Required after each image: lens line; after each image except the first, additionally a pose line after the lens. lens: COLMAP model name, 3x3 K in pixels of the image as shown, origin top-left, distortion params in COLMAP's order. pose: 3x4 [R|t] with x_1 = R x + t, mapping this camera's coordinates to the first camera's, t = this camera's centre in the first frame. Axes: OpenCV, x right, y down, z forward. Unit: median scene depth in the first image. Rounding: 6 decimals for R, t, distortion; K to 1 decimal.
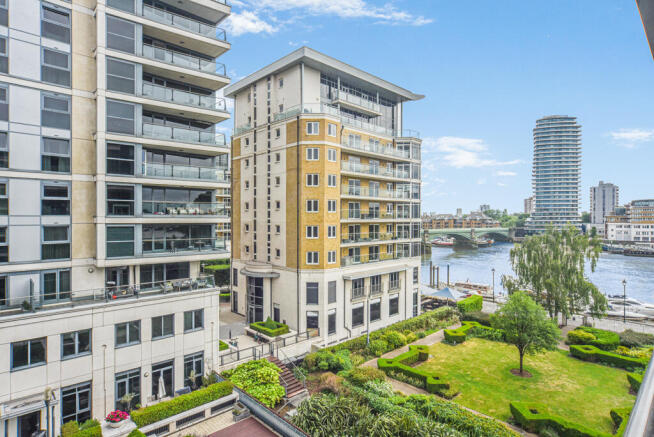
lens RADIAL K [[362.4, 0, 331.5], [0, 362.4, 218.0], [0, 0, 1]] dist [-0.004646, 0.002532]
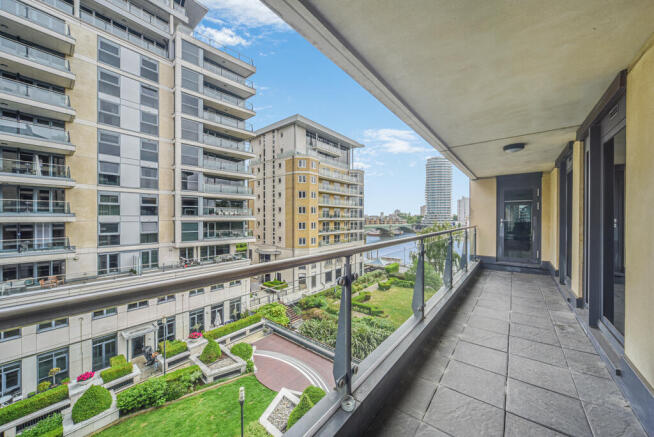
lens RADIAL K [[232.0, 0, 331.9], [0, 232.0, 217.9], [0, 0, 1]] dist [-0.002455, -0.000251]
pose [[0.992222, -0.000880, 0.124479, -0.064972], [0.001038, 0.999999, -0.001204, 0.003848], [-0.124477, 0.001324, 0.992222, -0.094330]]
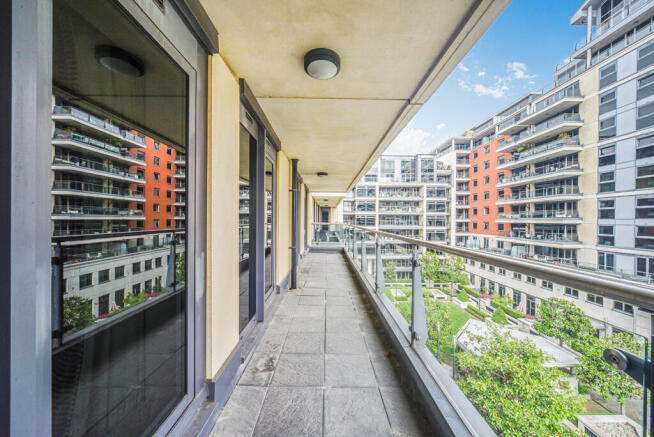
lens RADIAL K [[232.0, 0, 327.5], [0, 232.0, 220.4], [0, 0, 1]] dist [-0.002455, -0.000251]
pose [[-0.709236, -0.004153, -0.704959, 0.601215], [-0.007560, 0.999970, 0.001714, 0.005545], [0.704931, 0.006545, -0.709246, 0.583145]]
